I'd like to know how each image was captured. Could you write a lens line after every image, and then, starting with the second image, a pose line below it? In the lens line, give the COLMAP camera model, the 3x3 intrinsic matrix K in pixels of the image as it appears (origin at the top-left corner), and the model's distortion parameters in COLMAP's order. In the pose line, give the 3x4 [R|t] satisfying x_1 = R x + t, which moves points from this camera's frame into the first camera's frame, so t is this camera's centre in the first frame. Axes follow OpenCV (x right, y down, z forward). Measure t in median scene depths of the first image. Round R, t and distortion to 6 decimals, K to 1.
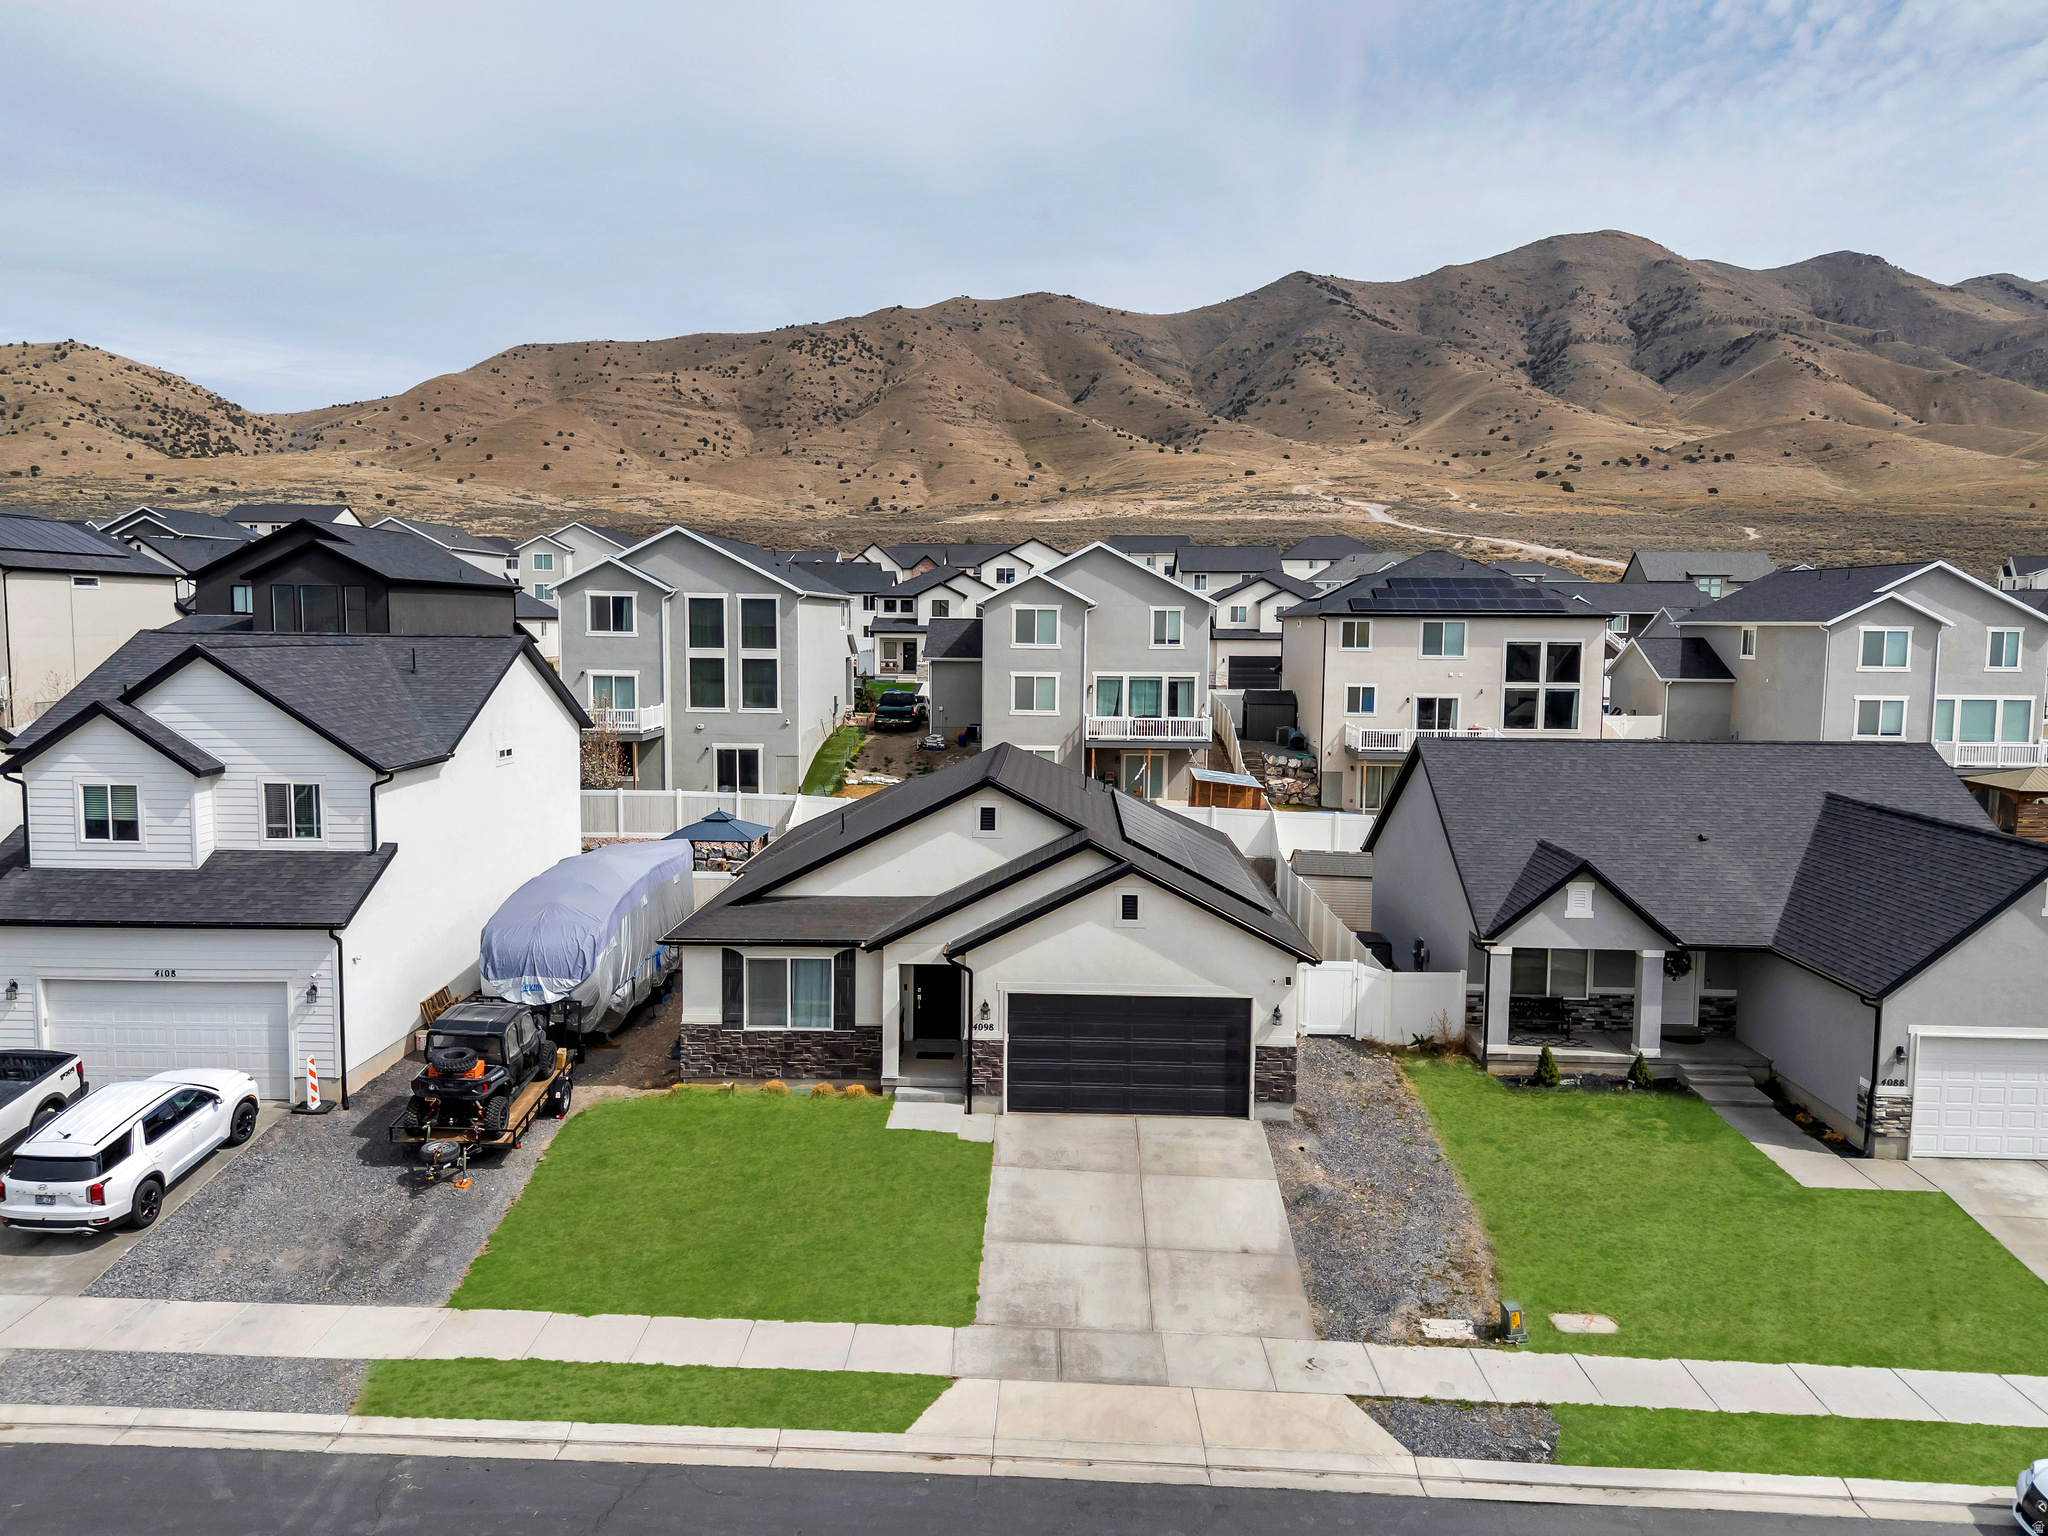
lens RADIAL K [[1499.3, 0, 1020.5], [0, 1499.3, 764.3], [0, 0, 1]] dist [0.076706, -0.069697]
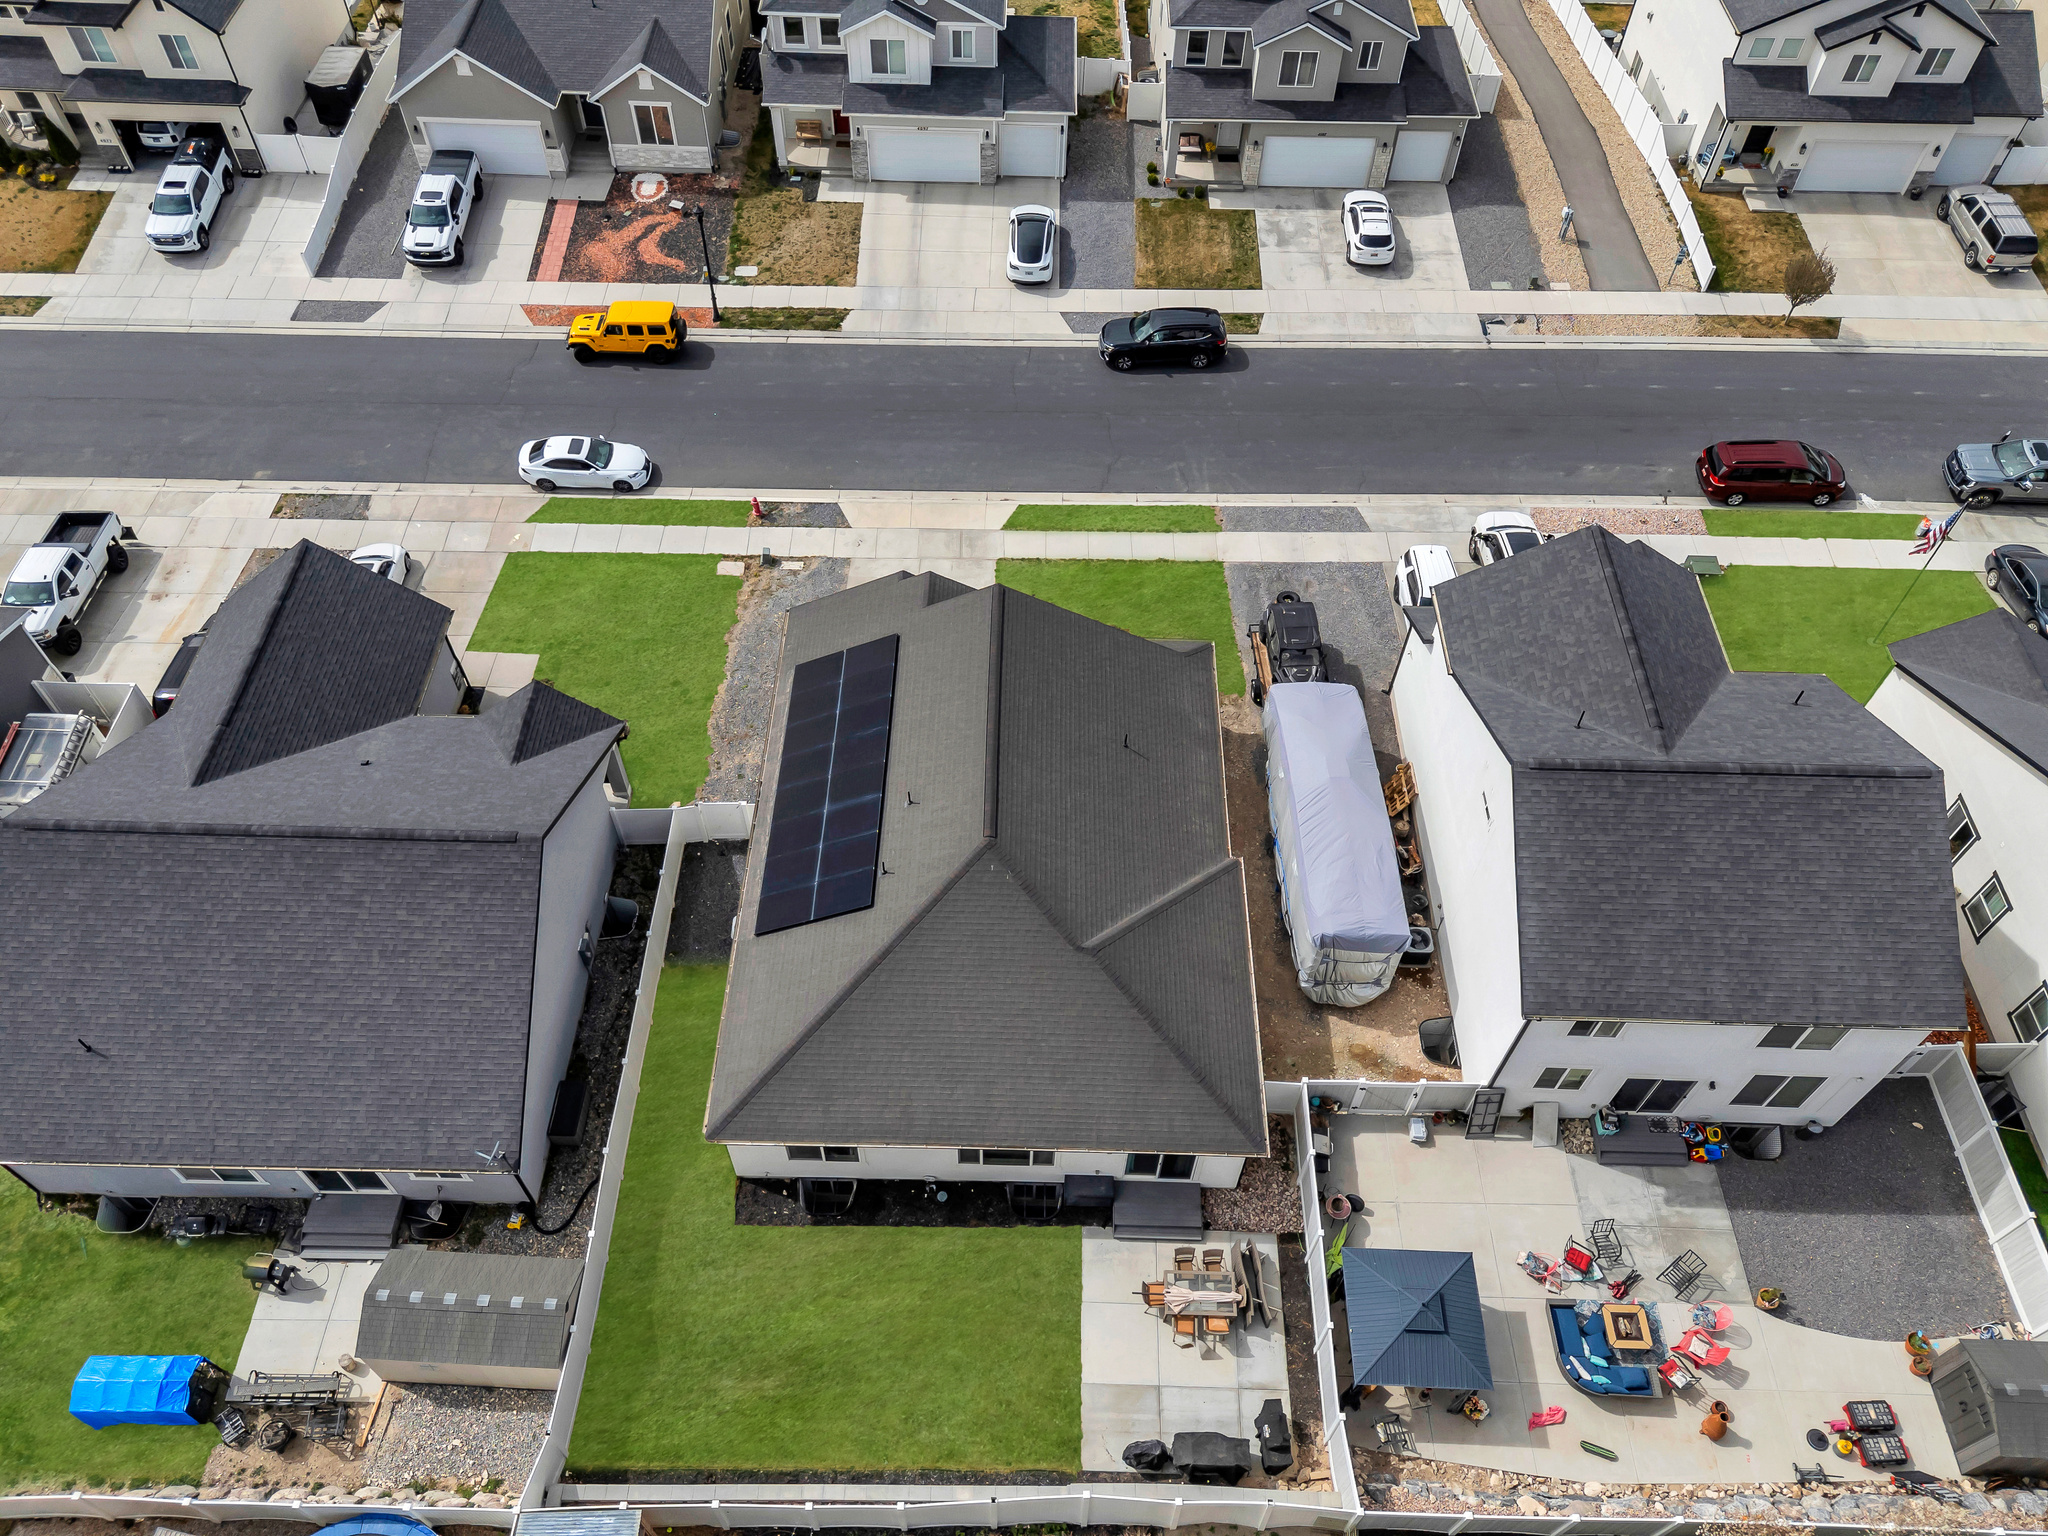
lens RADIAL K [[1499.3, 0, 1023.8], [0, 1499.3, 769.3], [0, 0, 1]] dist [0.076706, -0.069697]
pose [[-0.999619, -0.005162, -0.027115, -0.004442], [-0.025754, 0.527872, 0.848934, -0.515497], [0.009931, 0.849308, -0.527804, 0.898235]]
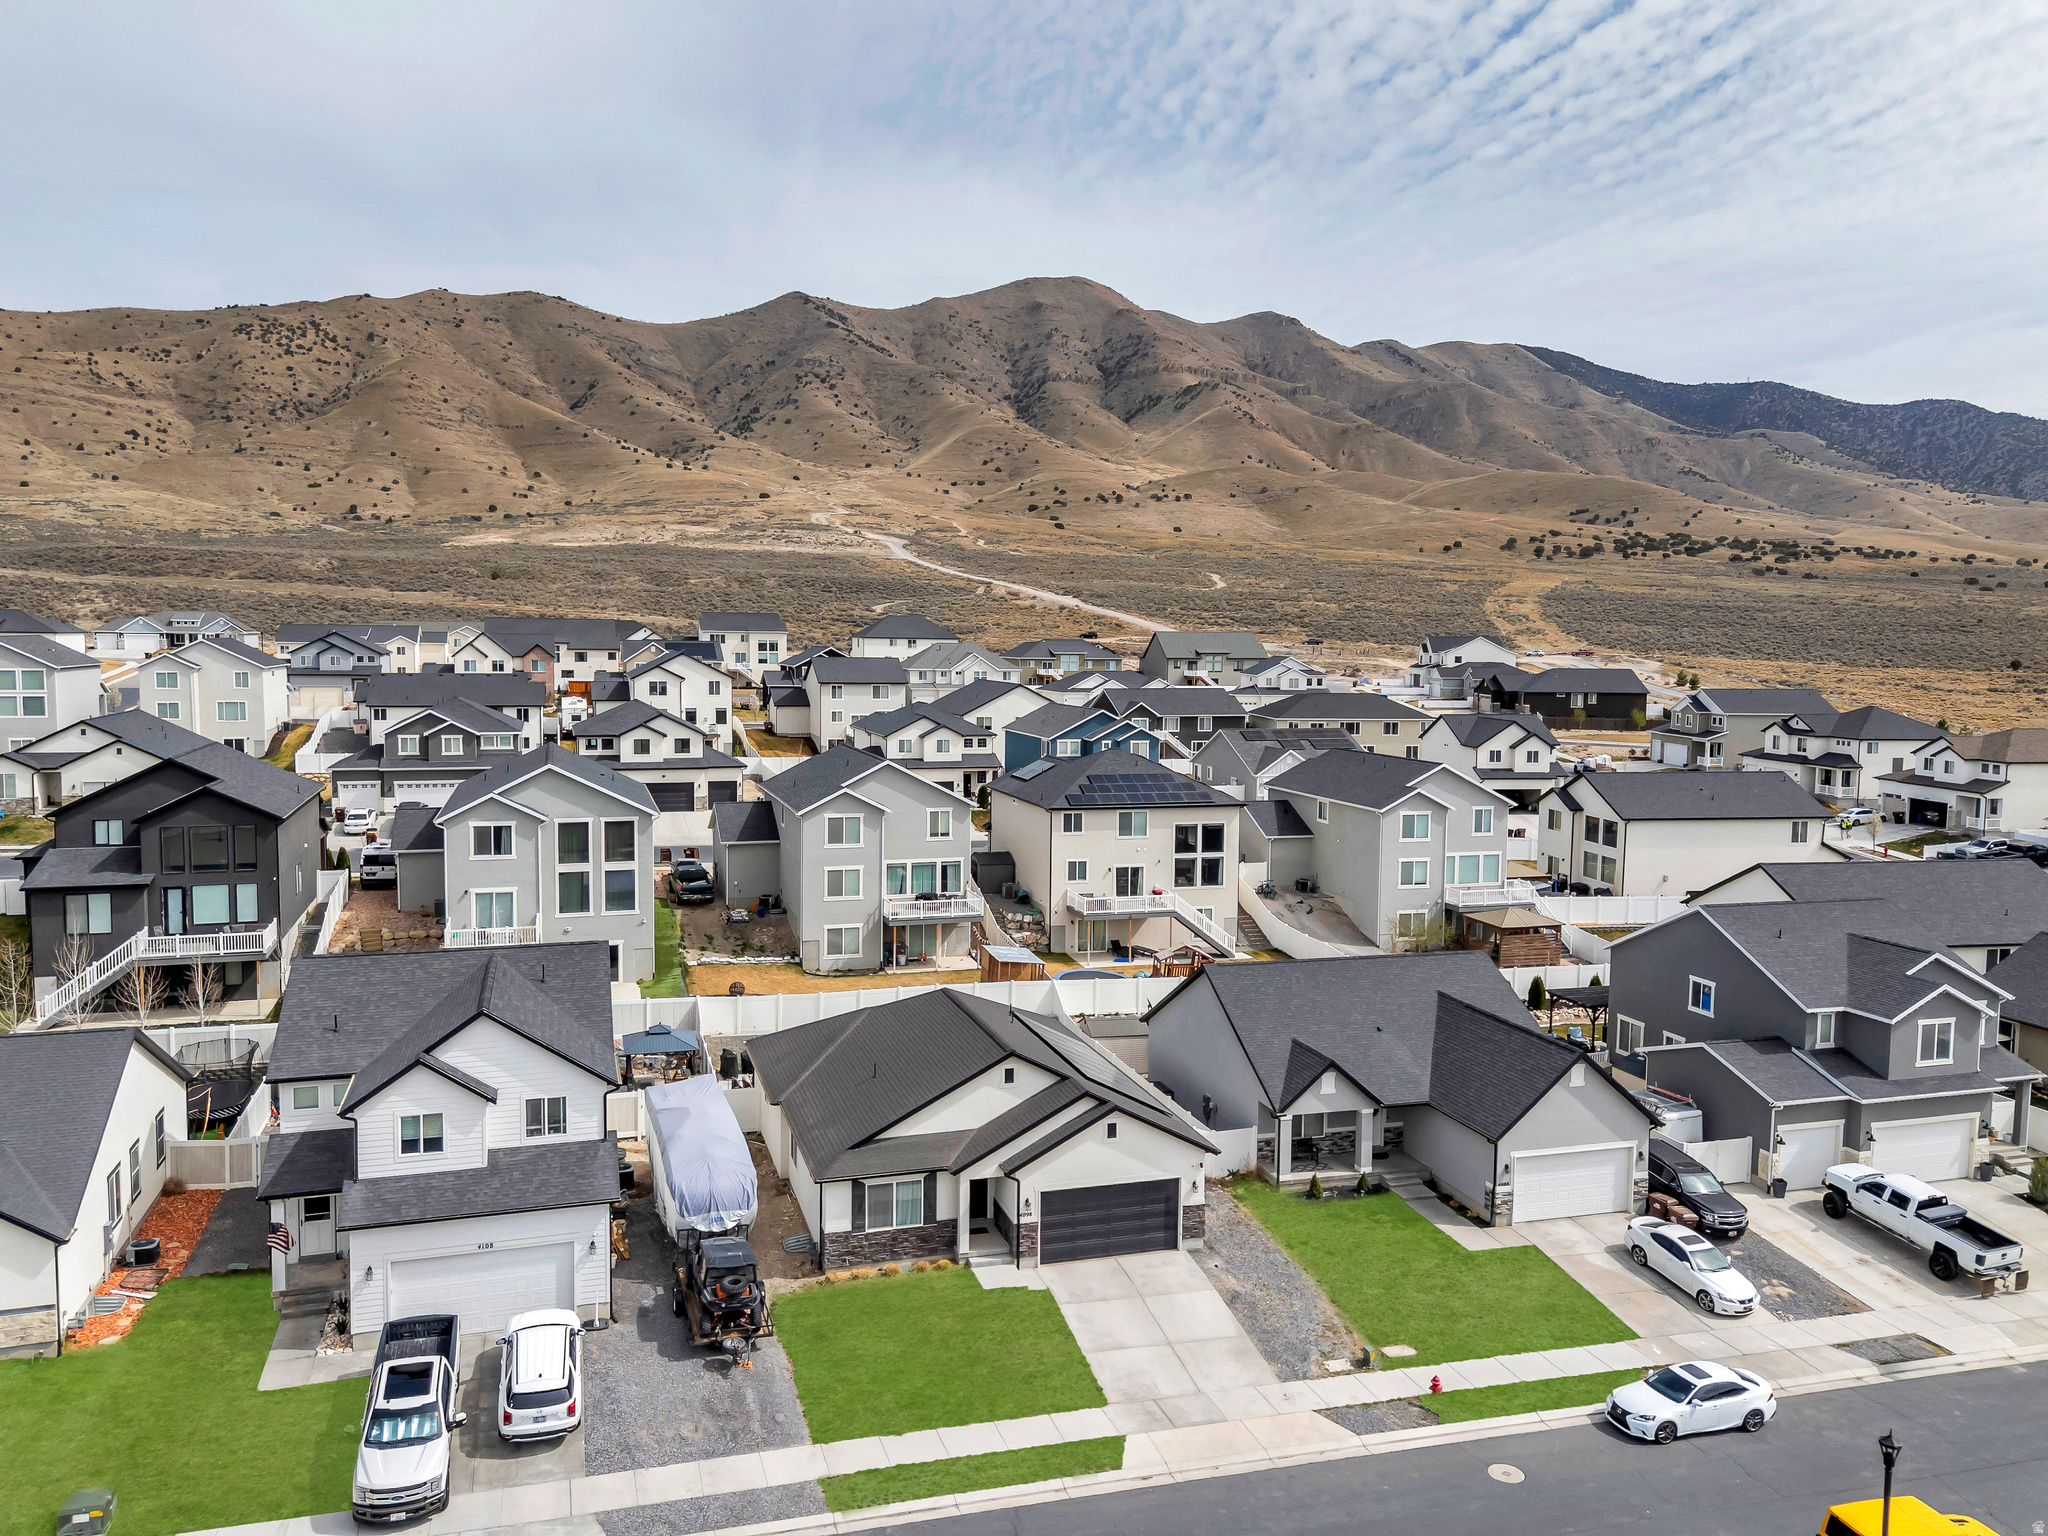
lens RADIAL K [[1499.3, 0, 1021.8], [0, 1499.3, 766.9], [0, 0, 1]] dist [0.076706, -0.069697]
pose [[0.946842, -0.027944, 0.320482, -0.244519], [0.029060, 0.999577, 0.001301, -0.139769], [-0.320383, 0.008082, 0.947254, -0.242002]]
